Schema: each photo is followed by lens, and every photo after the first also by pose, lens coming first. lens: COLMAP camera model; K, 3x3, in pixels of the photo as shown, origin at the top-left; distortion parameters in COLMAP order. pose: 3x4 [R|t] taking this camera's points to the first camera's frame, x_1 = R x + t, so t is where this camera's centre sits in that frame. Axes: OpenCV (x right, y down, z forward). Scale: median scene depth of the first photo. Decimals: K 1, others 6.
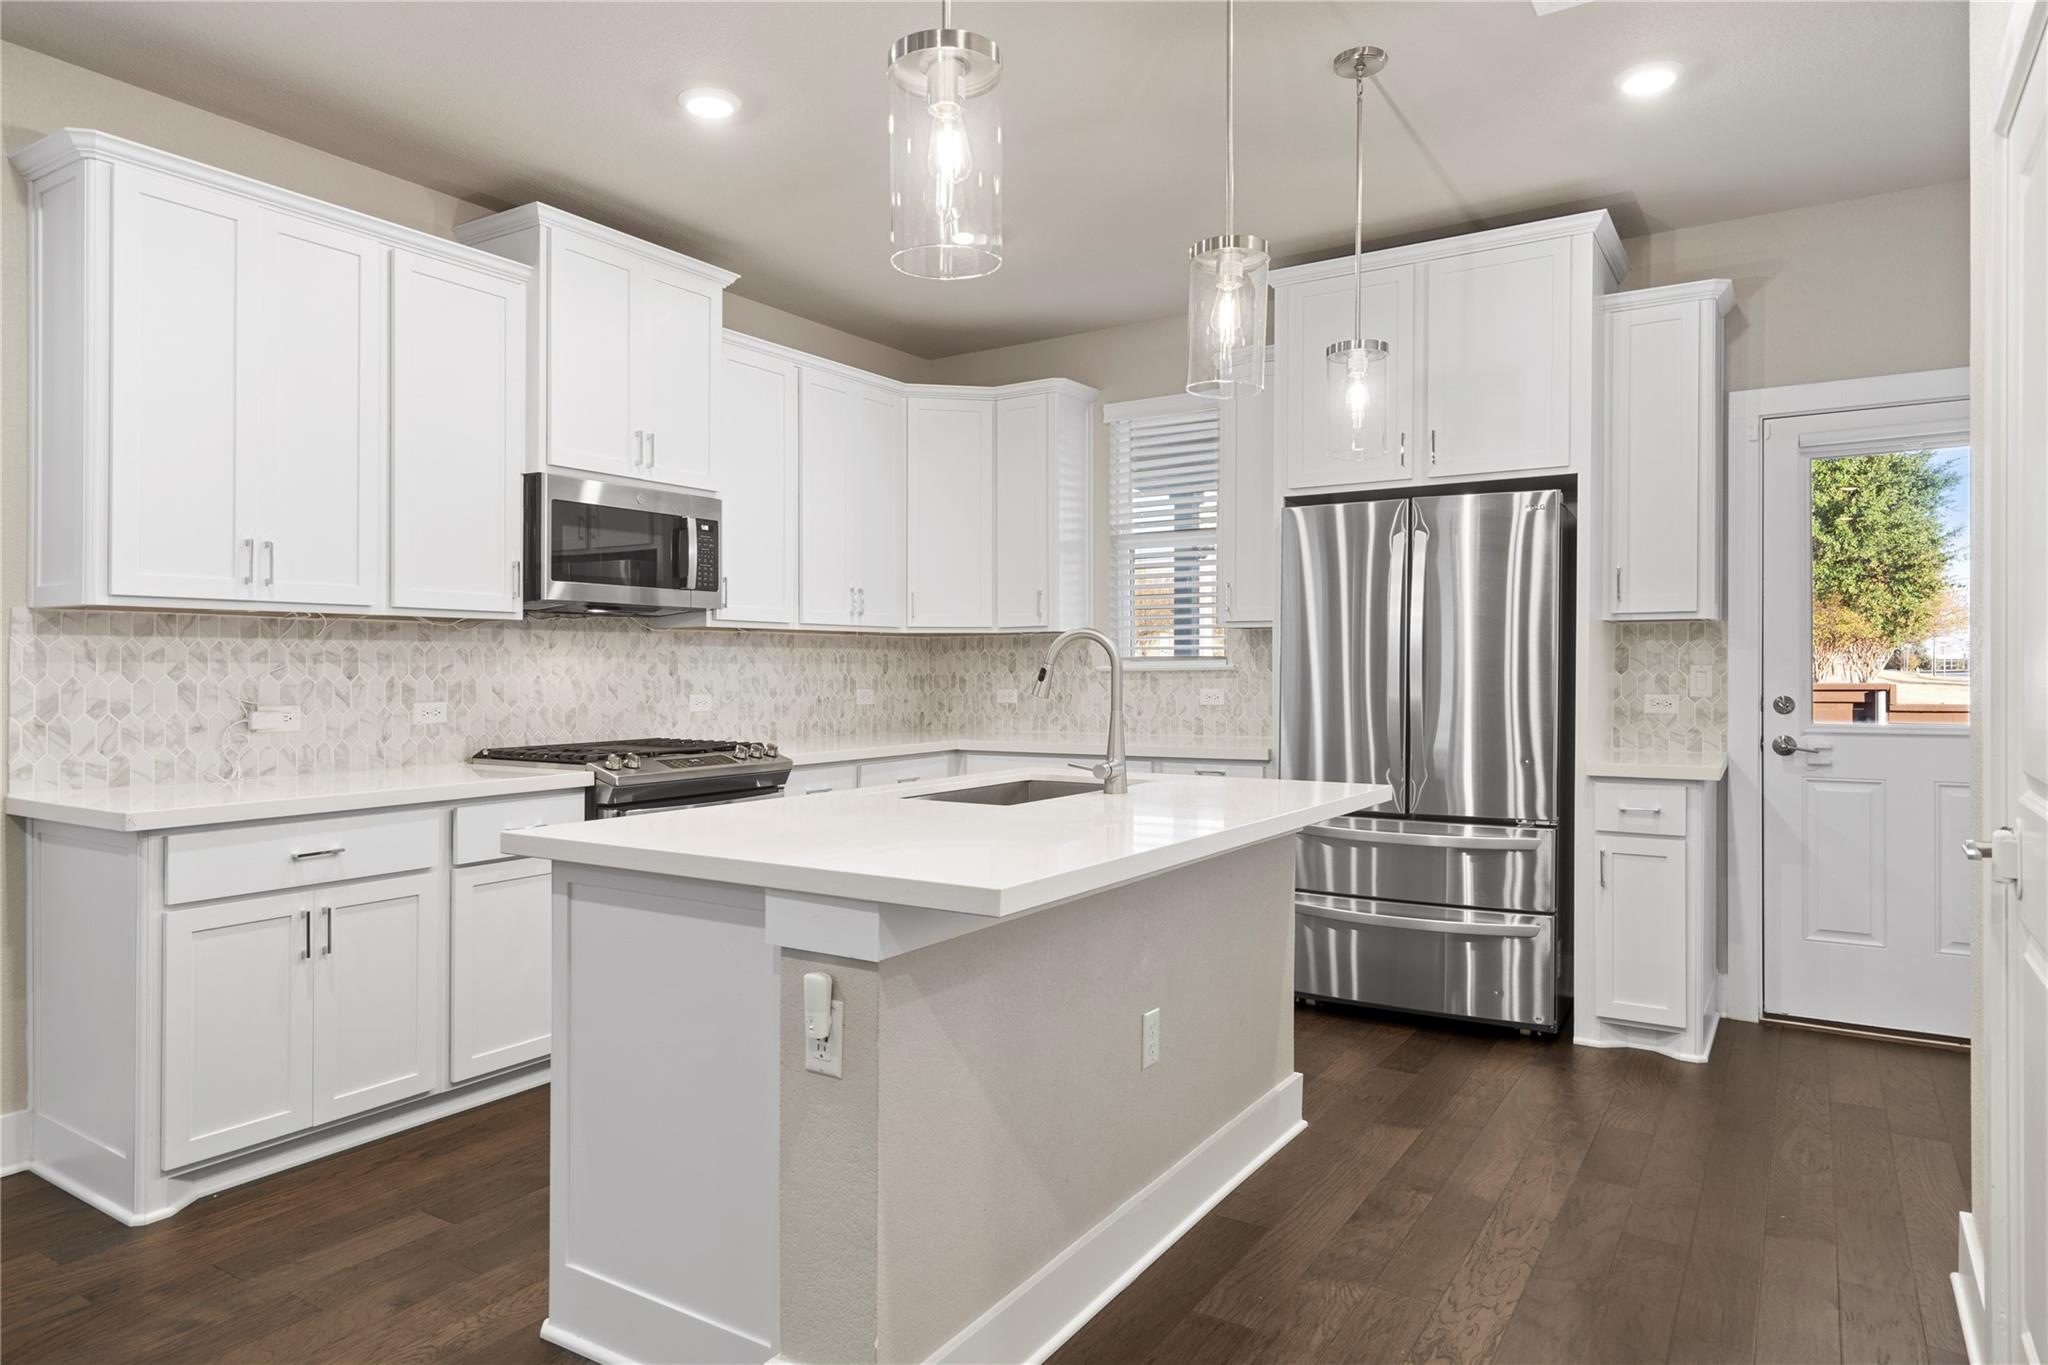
lens RADIAL K [[1237.3, 0, 1021.4], [0, 1237.3, 661.9], [0, 0, 1]] dist [0.003892, 0.001820]
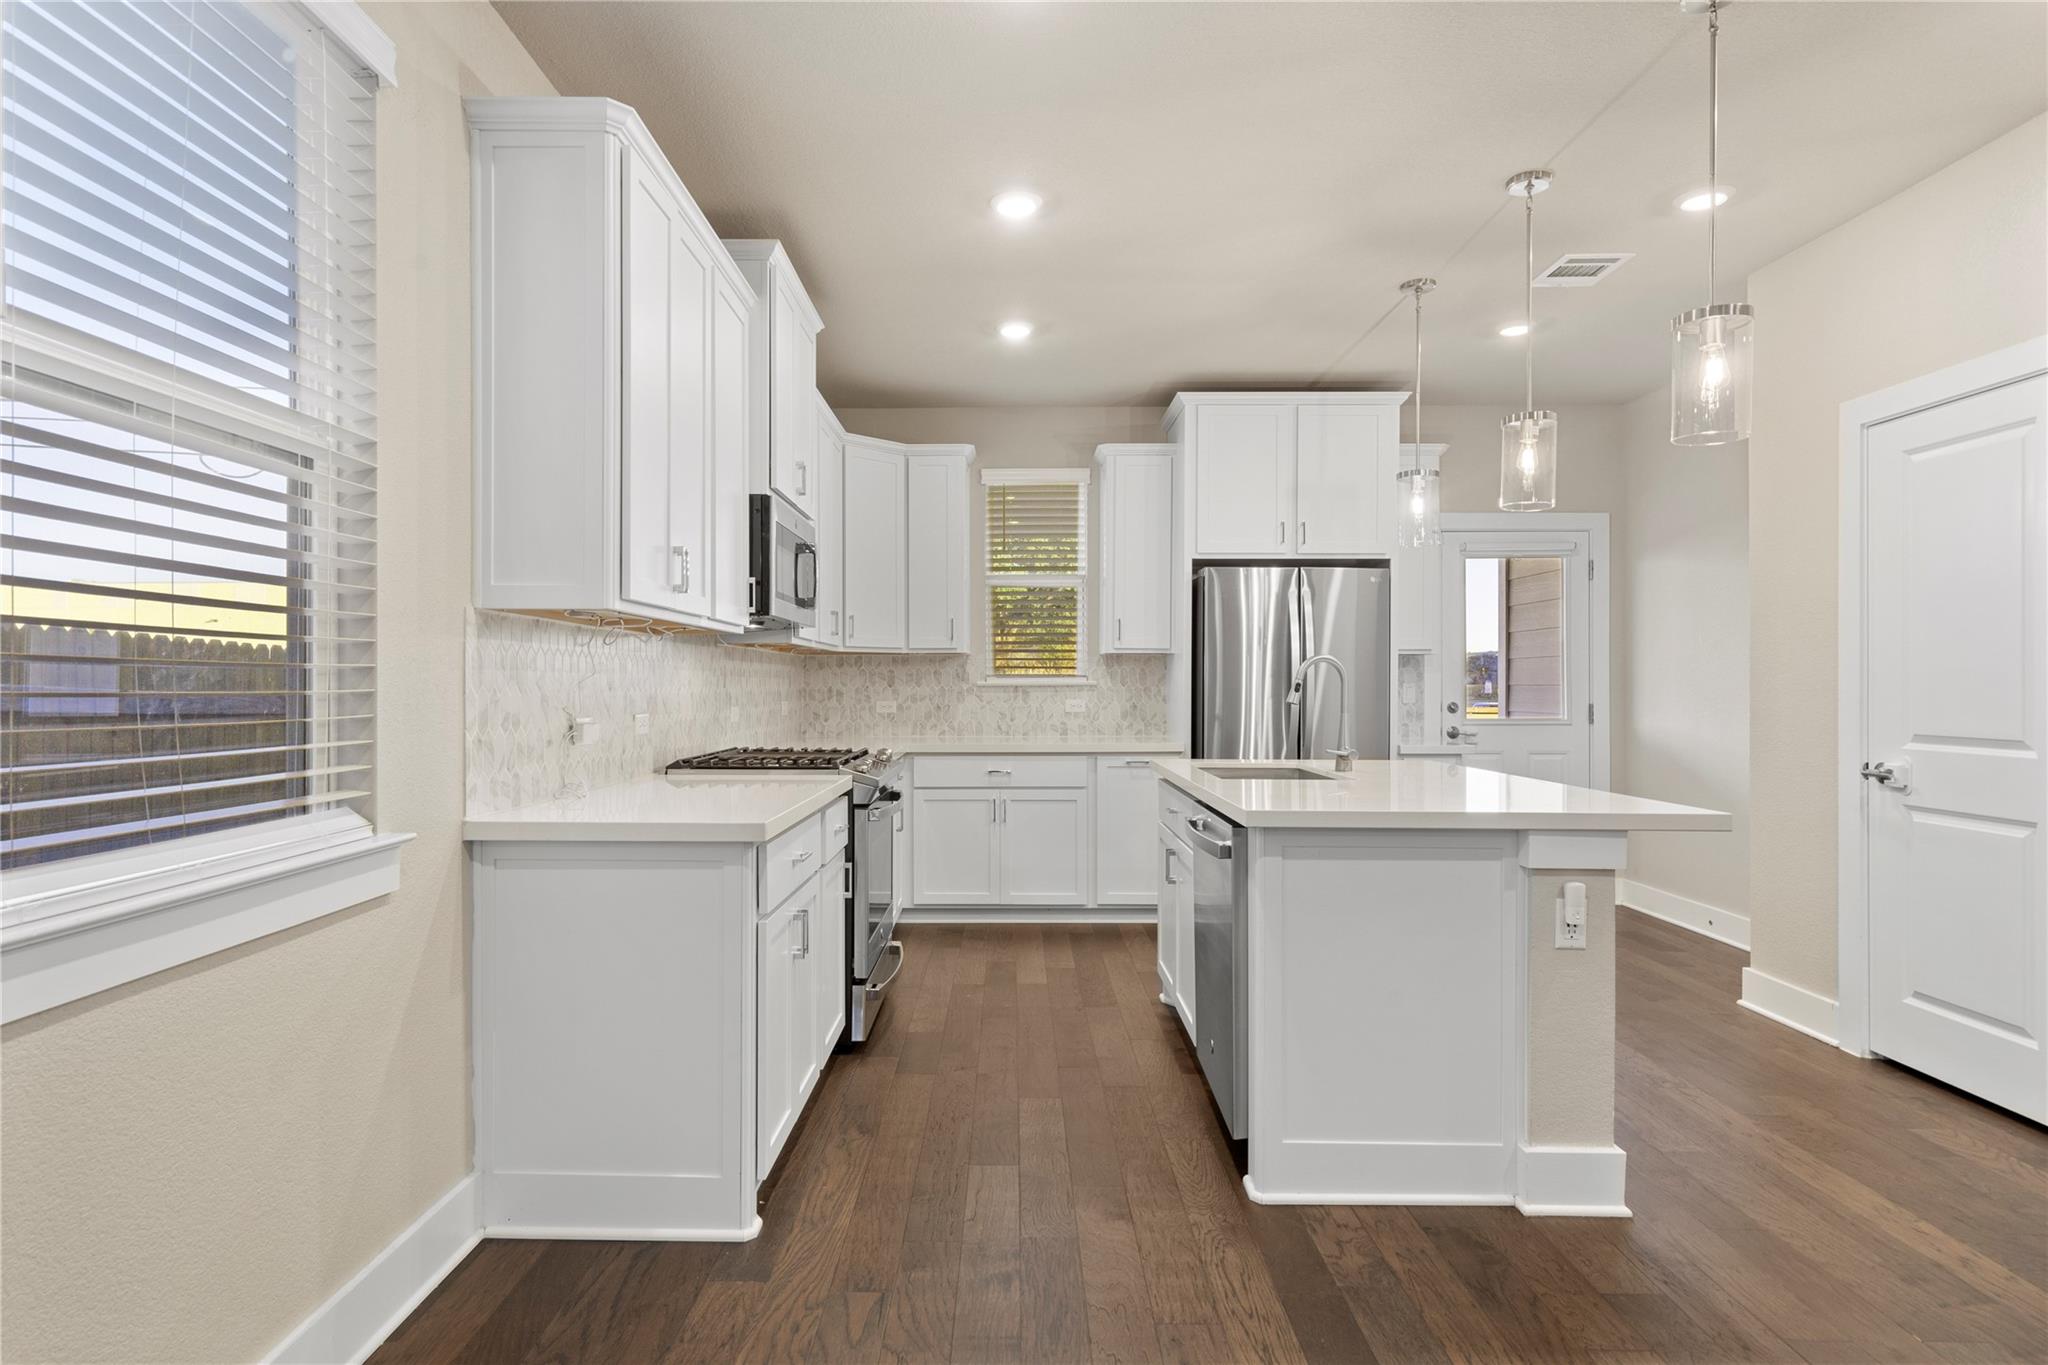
lens RADIAL K [[1073.1, 0, 994.6], [0, 1073.1, 680.1], [0, 0, 1]] dist [0.005490, -0.001158]
pose [[0.851998, 0.006977, 0.523499, -0.684508], [-0.007247, 0.999973, -0.001533, 0.004673], [-0.523495, -0.002488, 0.852025, 0.115042]]
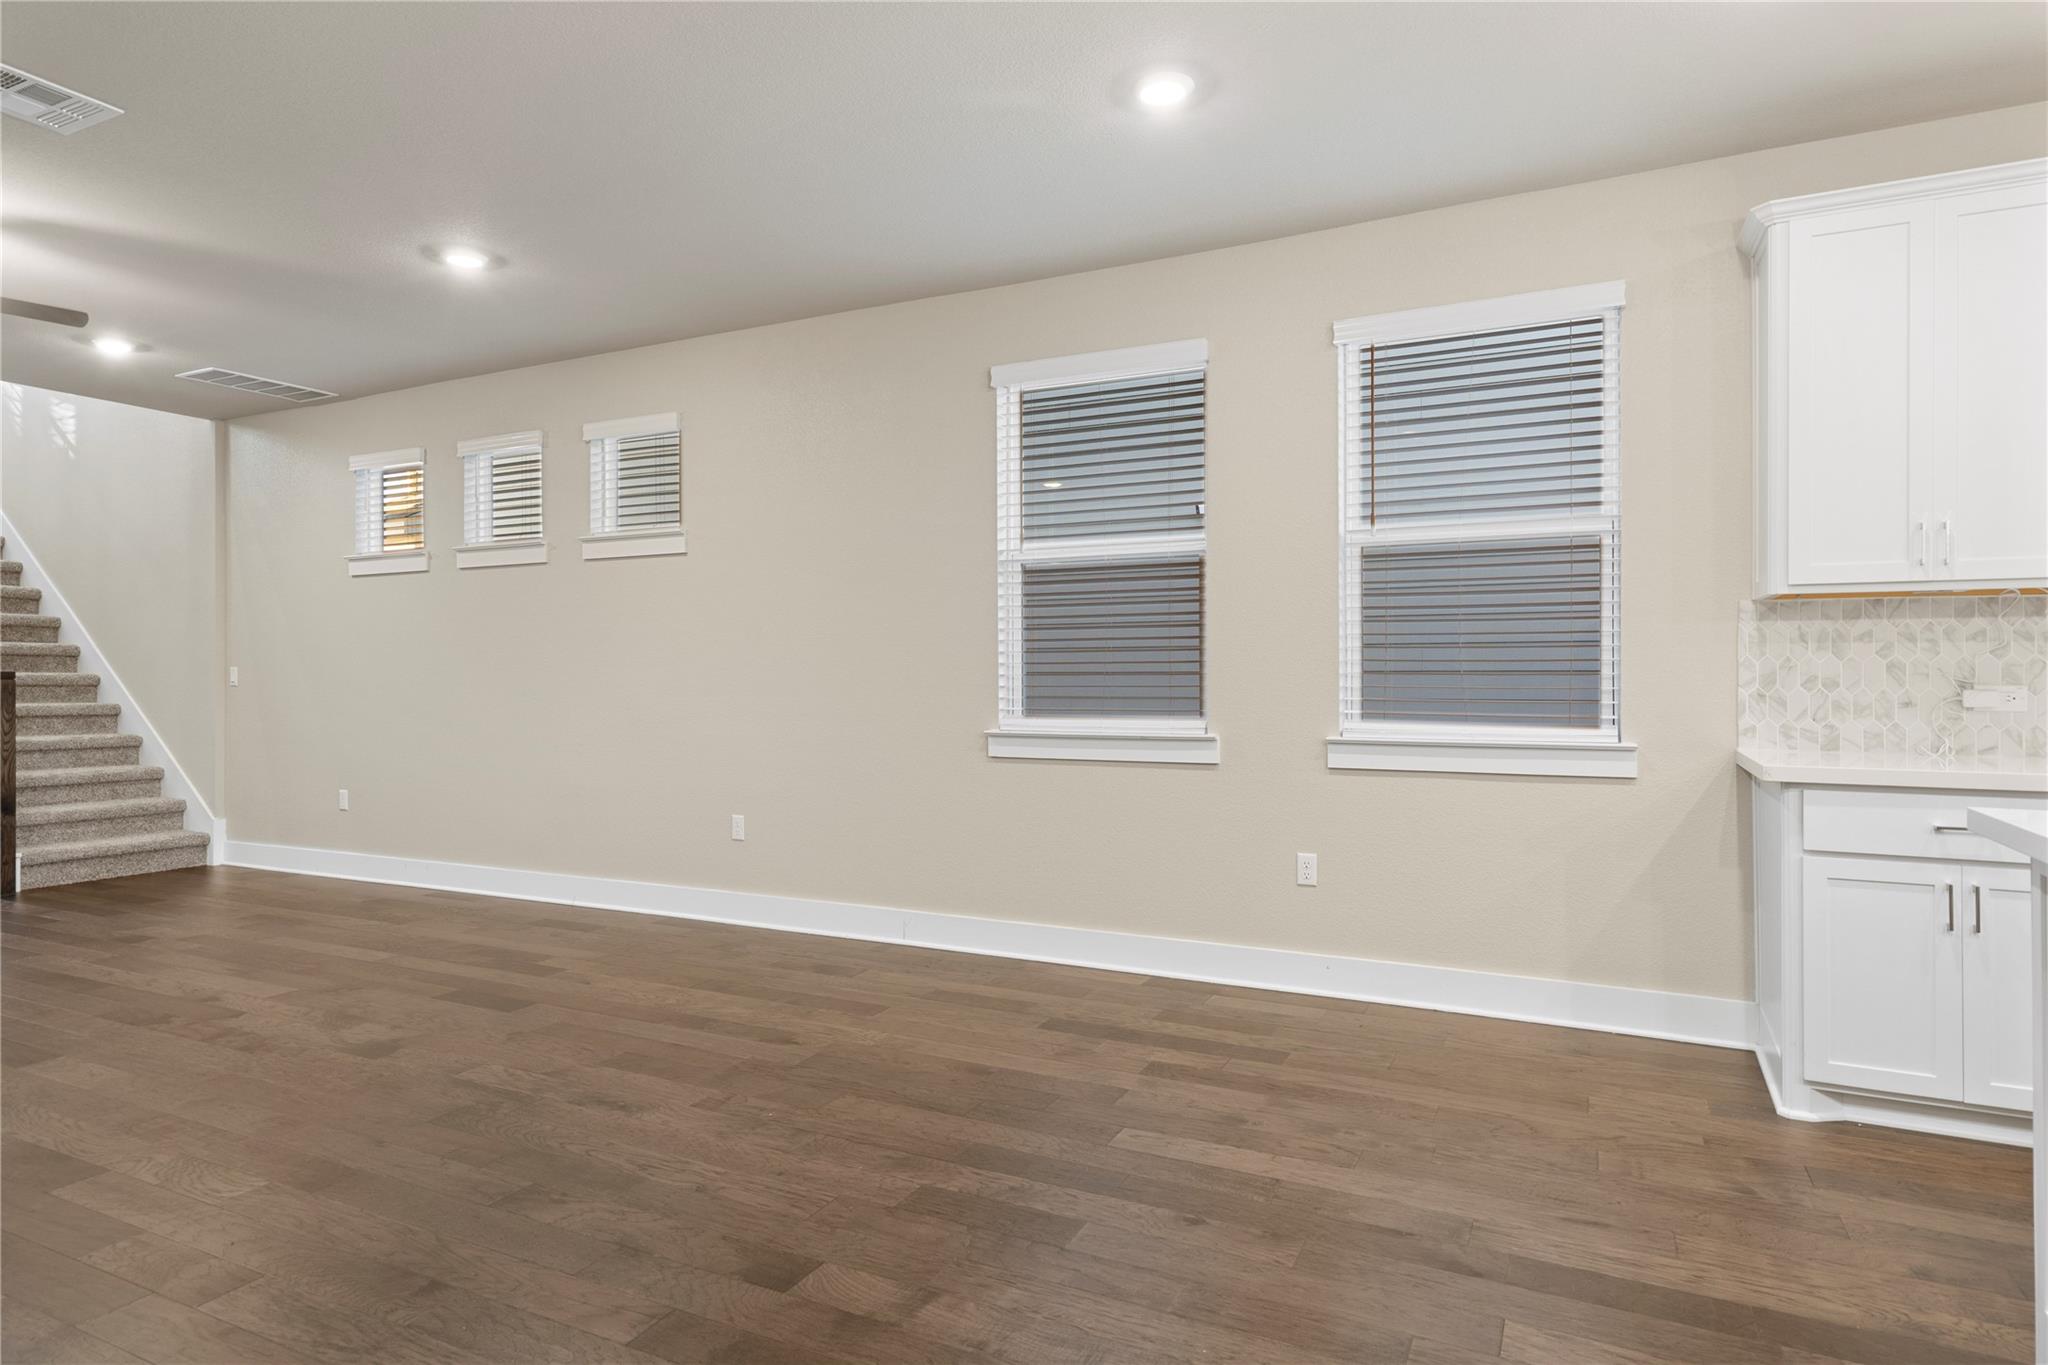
lens RADIAL K [[1151.0, 0, 1006.5], [0, 1151.0, 661.8], [0, 0, 1]] dist [0.004600, 0.002285]
pose [[0.101170, -0.005651, -0.994853, 0.213677], [0.006565, 0.999966, -0.005012, 0.014838], [0.994847, -0.006024, 0.101204, 0.106355]]
